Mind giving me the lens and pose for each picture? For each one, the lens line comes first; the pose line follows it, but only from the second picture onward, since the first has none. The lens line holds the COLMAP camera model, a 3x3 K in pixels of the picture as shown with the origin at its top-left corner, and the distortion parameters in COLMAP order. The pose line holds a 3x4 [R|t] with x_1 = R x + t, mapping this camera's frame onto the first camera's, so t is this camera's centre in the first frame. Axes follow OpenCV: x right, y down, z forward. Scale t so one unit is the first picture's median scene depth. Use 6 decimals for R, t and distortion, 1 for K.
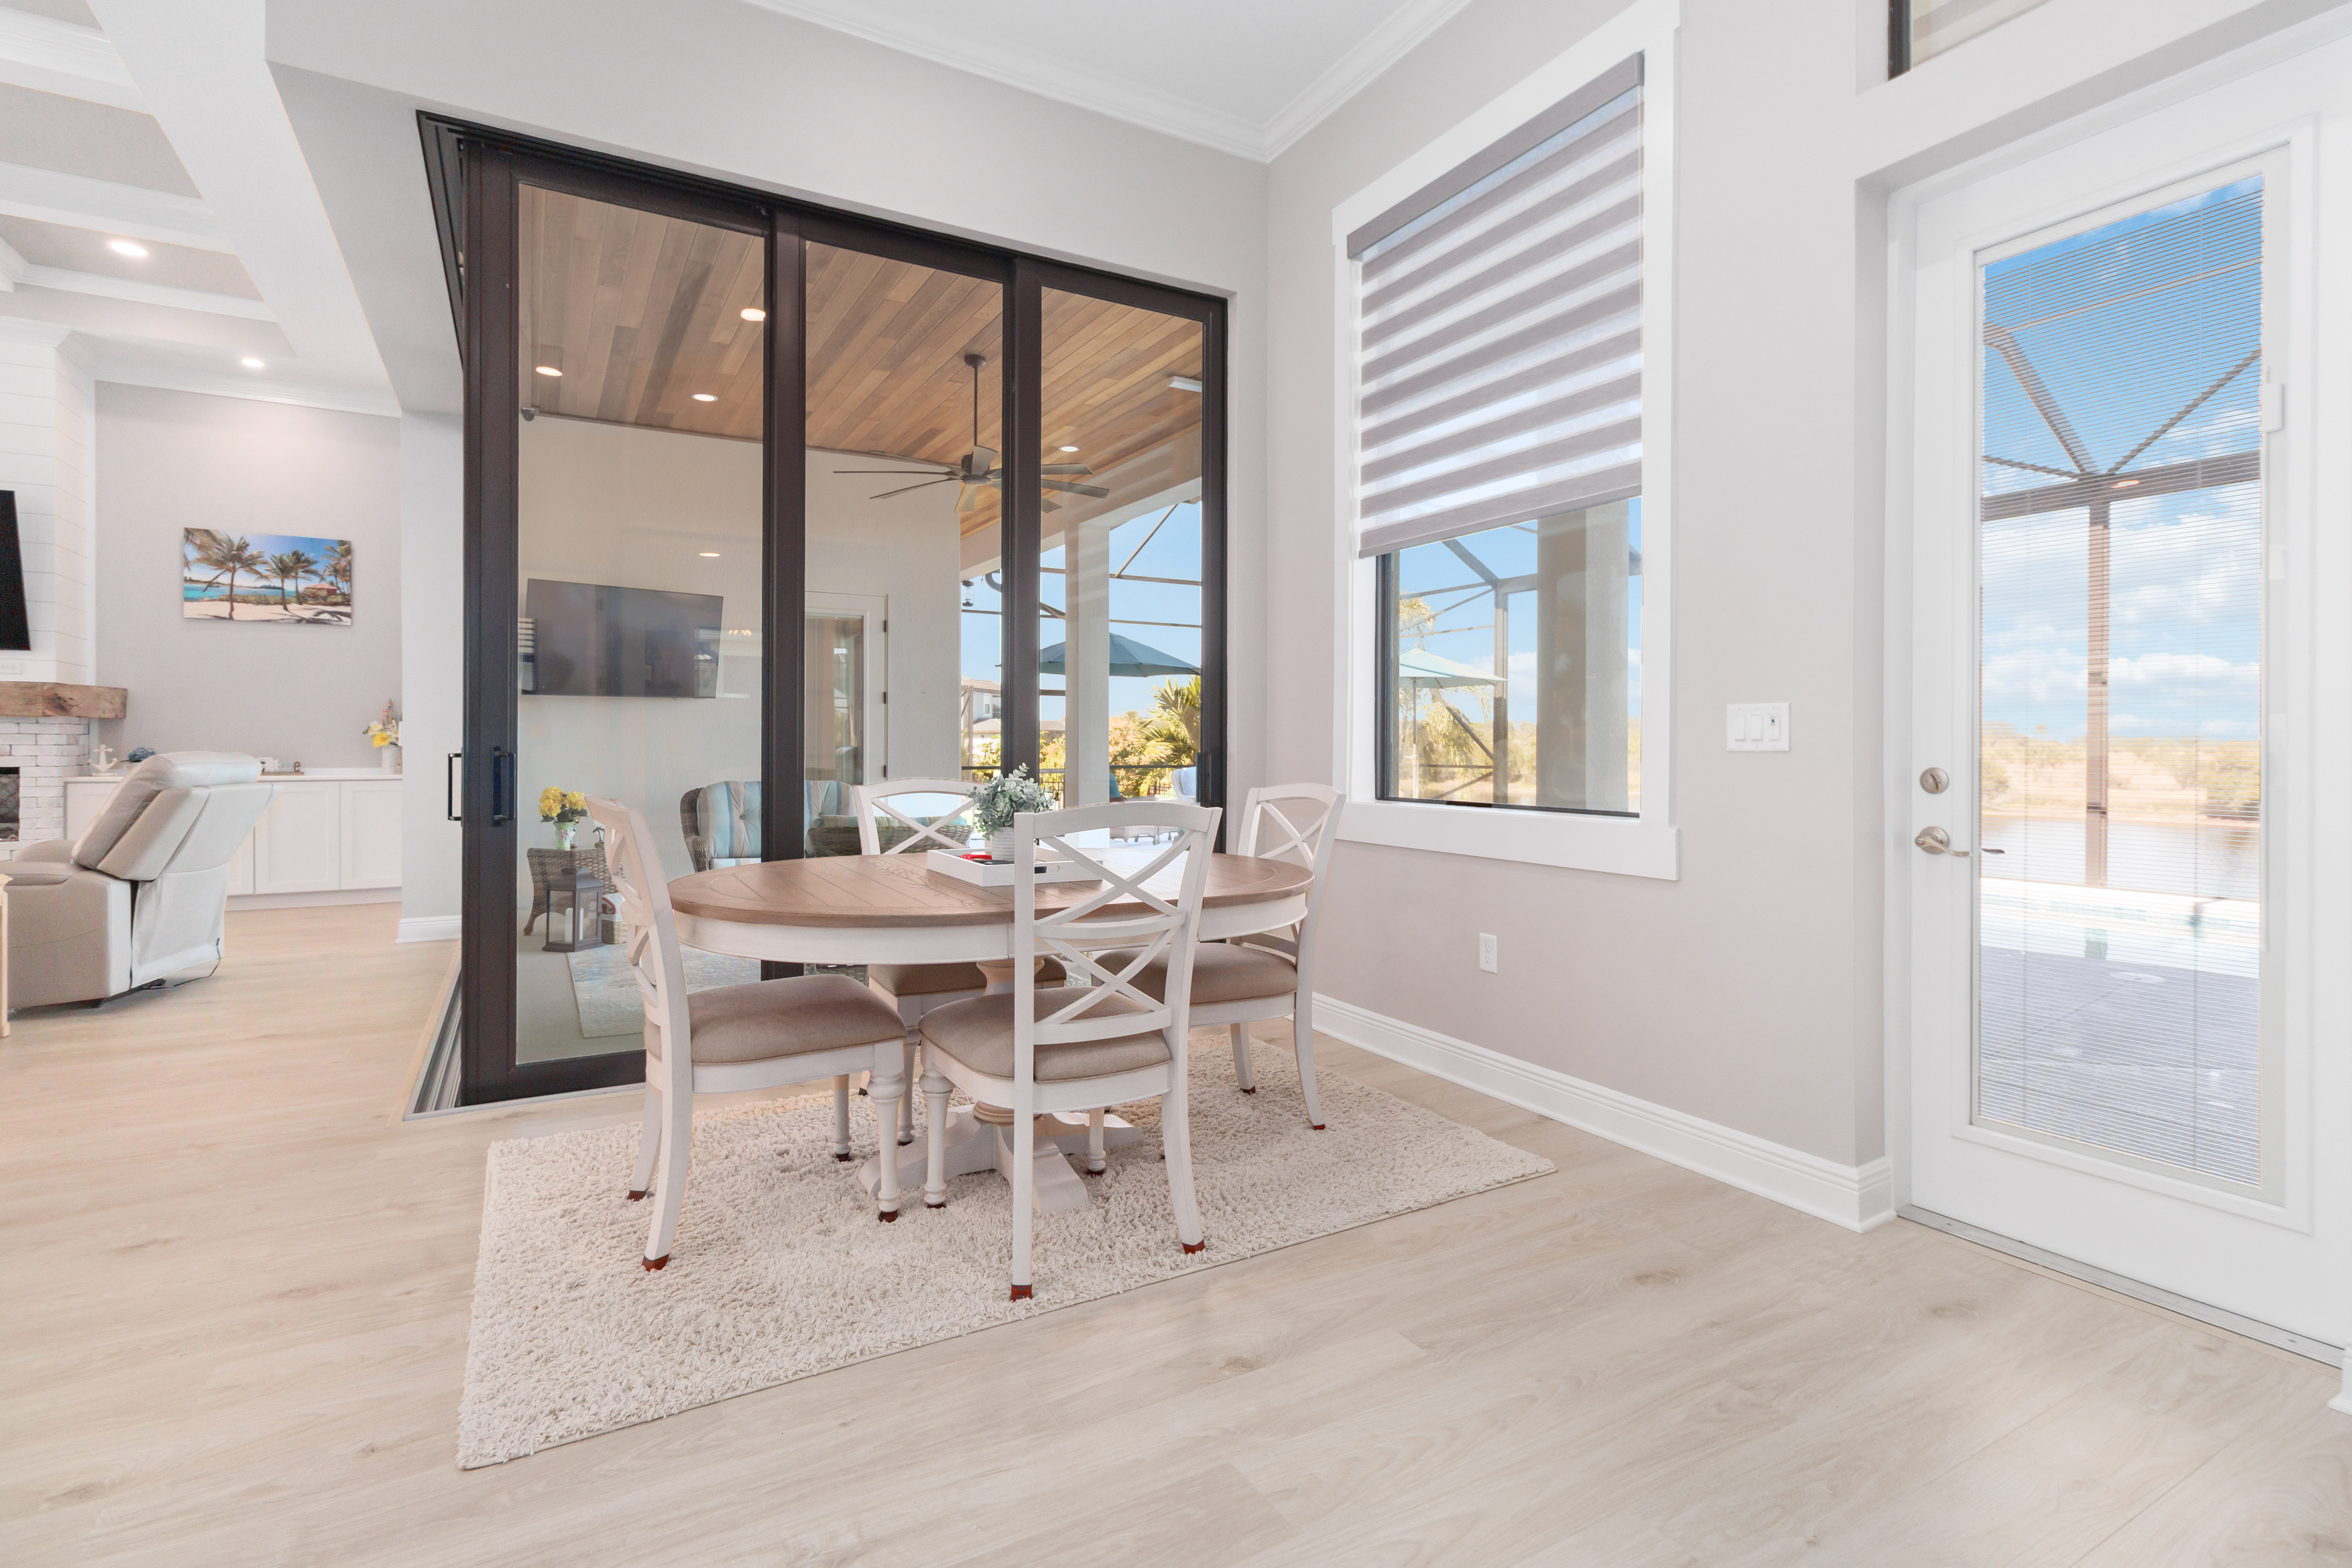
lens RADIAL K [[1164.2, 0, 1179.1], [0, 1164.2, 758.8], [0, 0, 1]] dist [0.001642, 0.000078]
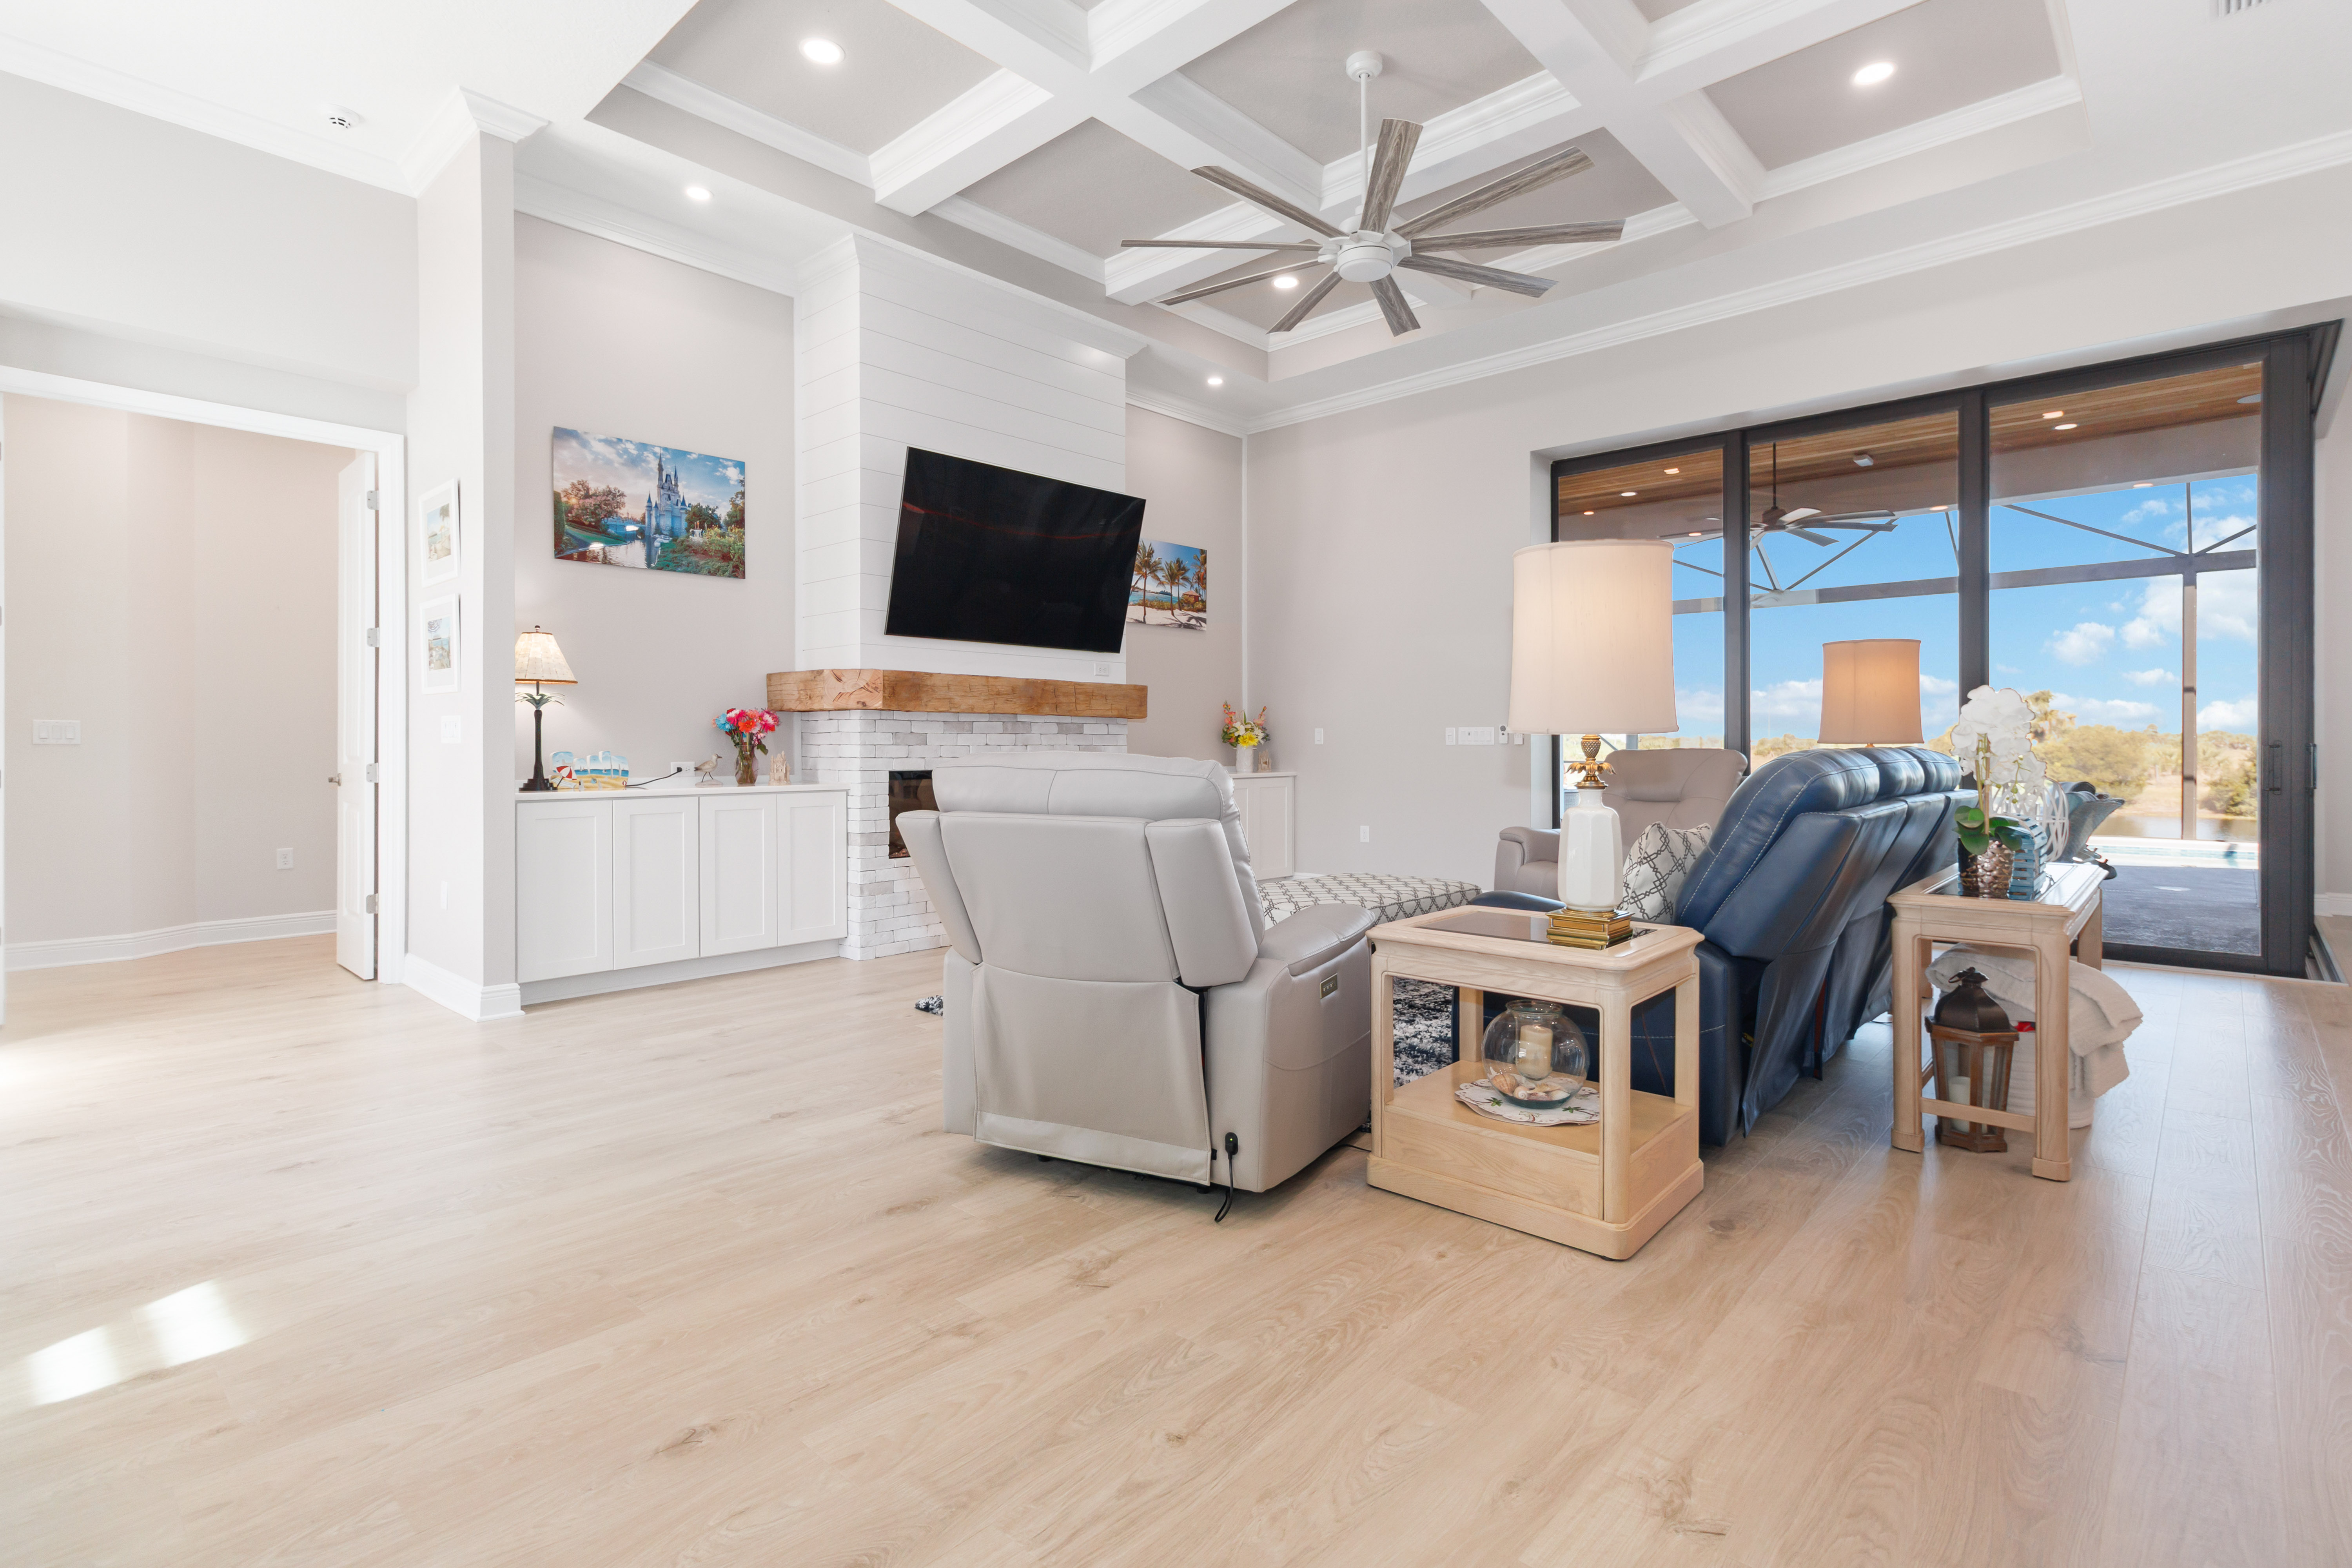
lens RADIAL K [[1123.4, 0, 1173.7], [0, 1123.4, 753.2], [0, 0, 1]] dist [0.000415, 0.000080]
pose [[0.952950, -0.009197, 0.302989, -1.080123], [0.007238, 0.999945, 0.007586, -0.011635], [-0.303042, -0.005036, 0.952964, 0.040106]]
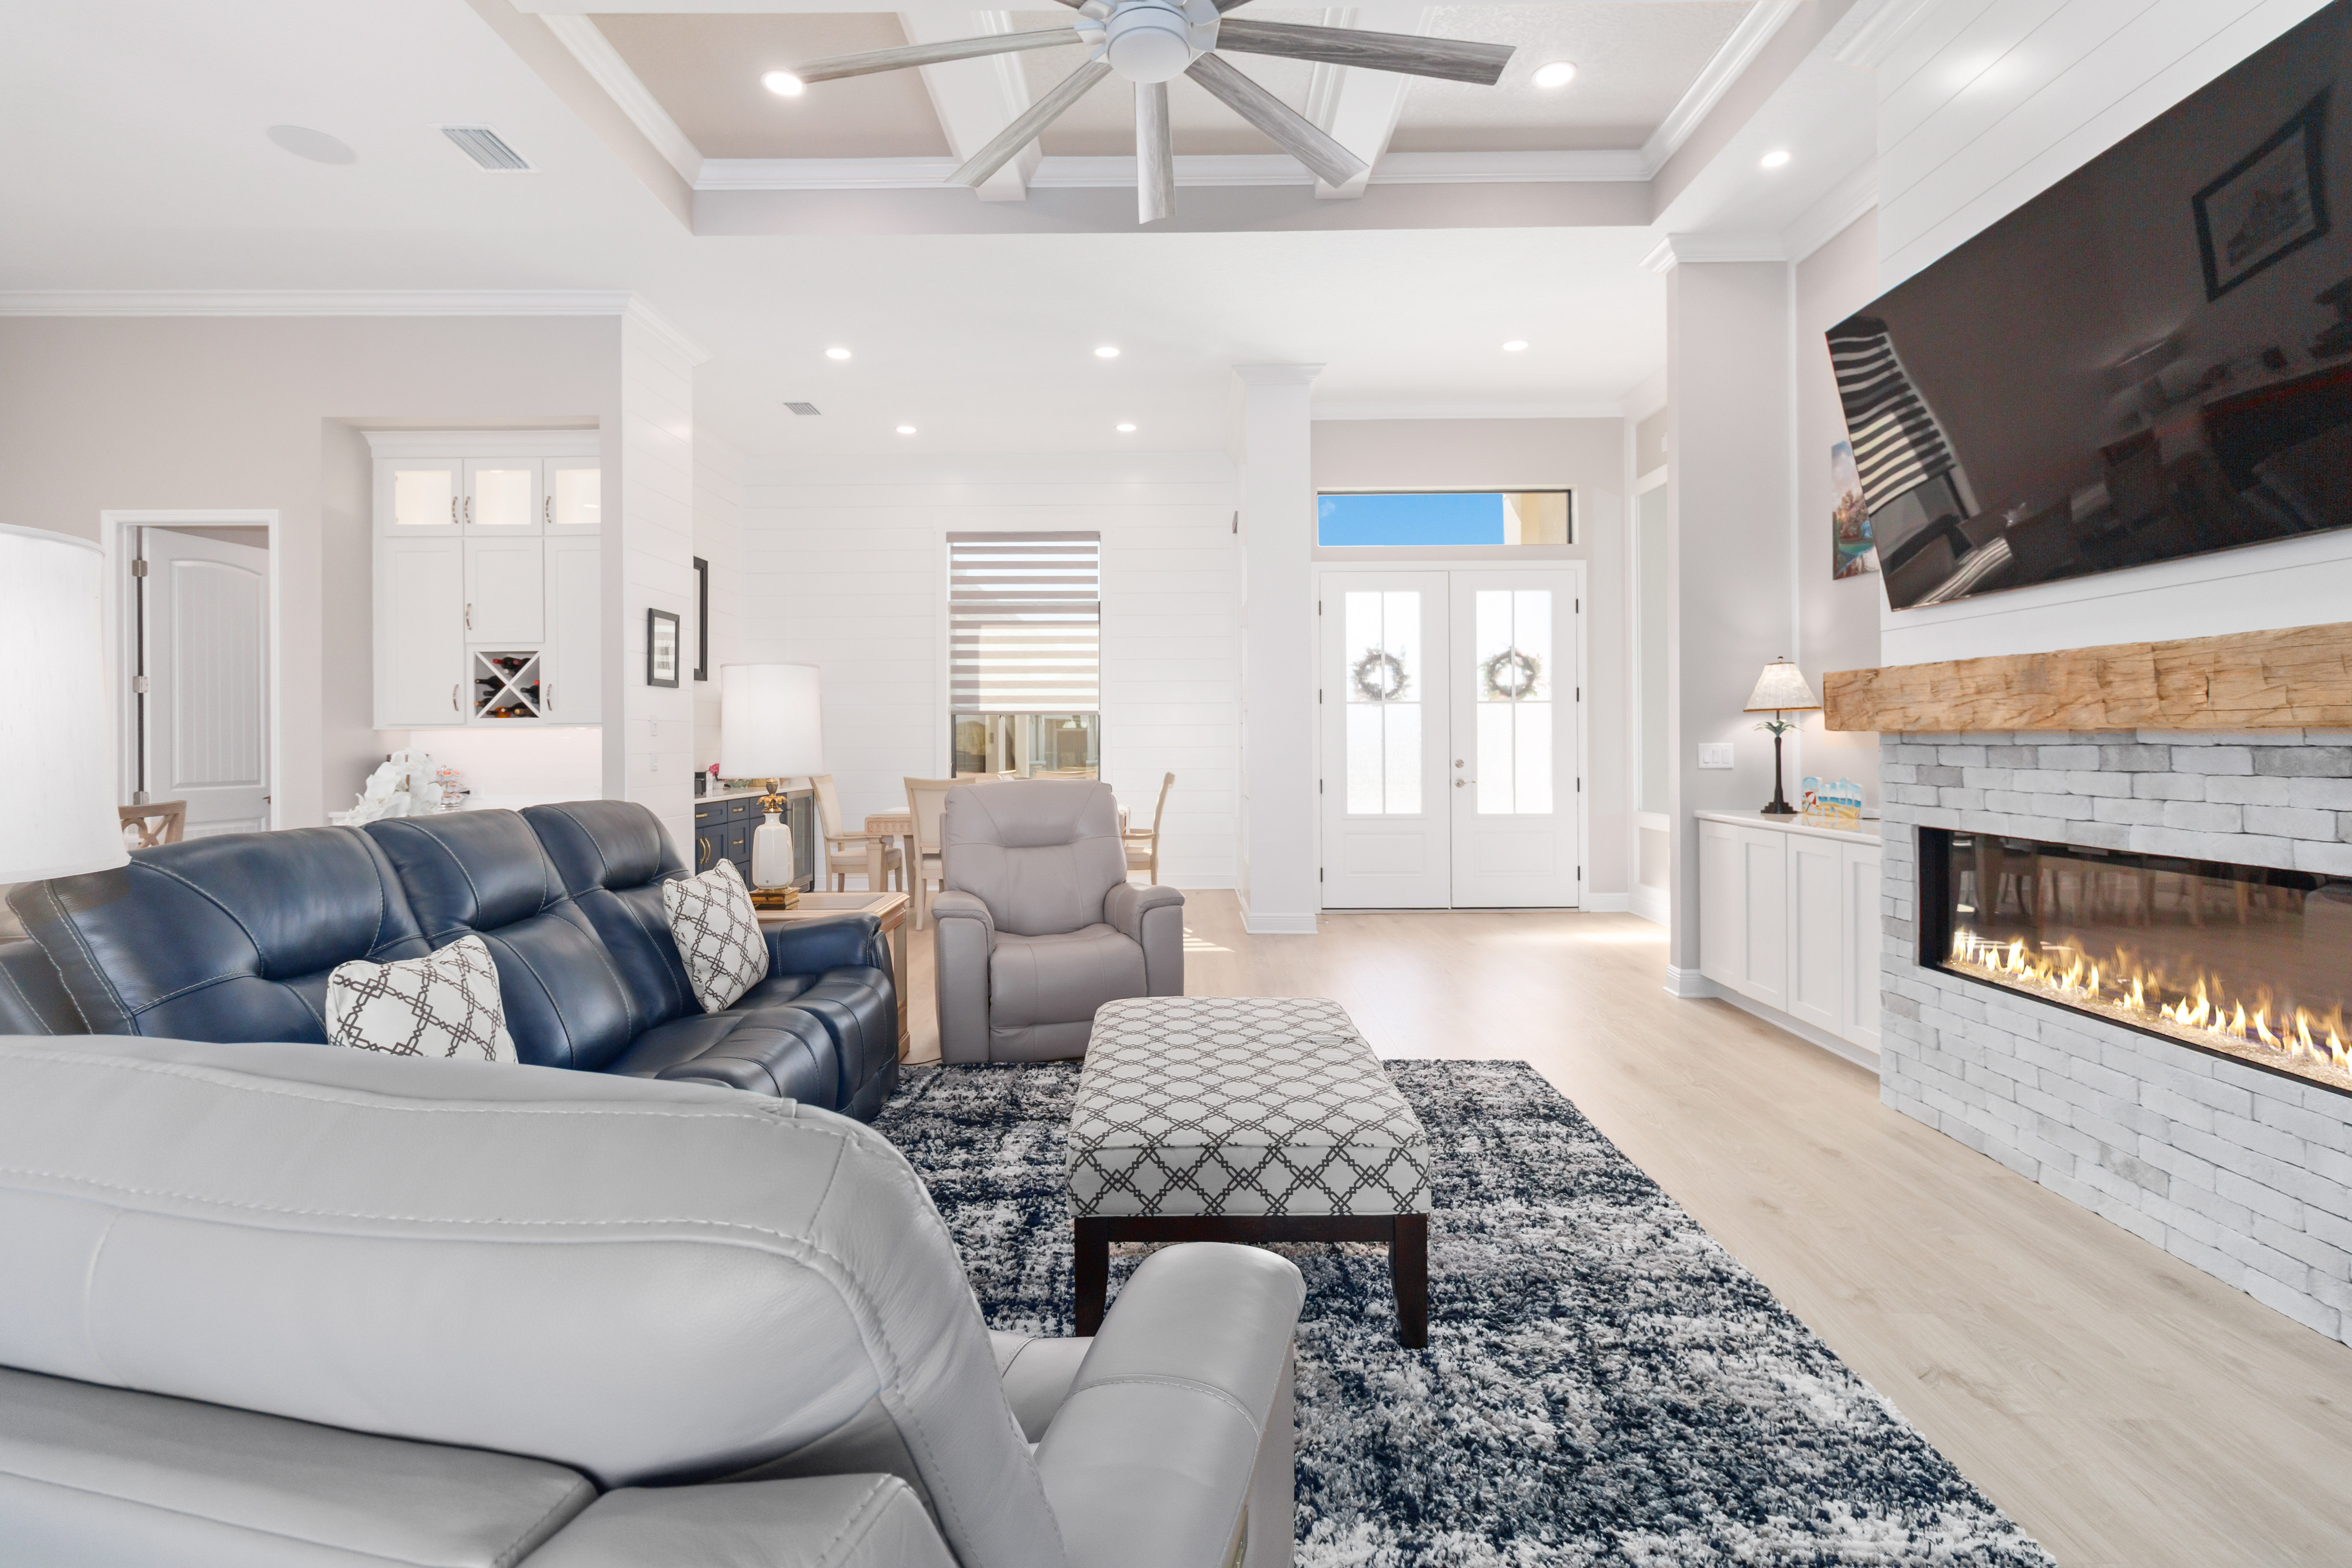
lens RADIAL K [[1111.2, 0, 1182.5], [0, 1111.2, 743.5], [0, 0, 1]] dist [-0.000633, 0.000416]
pose [[-0.491154, 0.000781, -0.871072, -0.501995], [0.006340, 0.999976, -0.002678, -0.029789], [0.871050, -0.006838, -0.491148, 0.742755]]
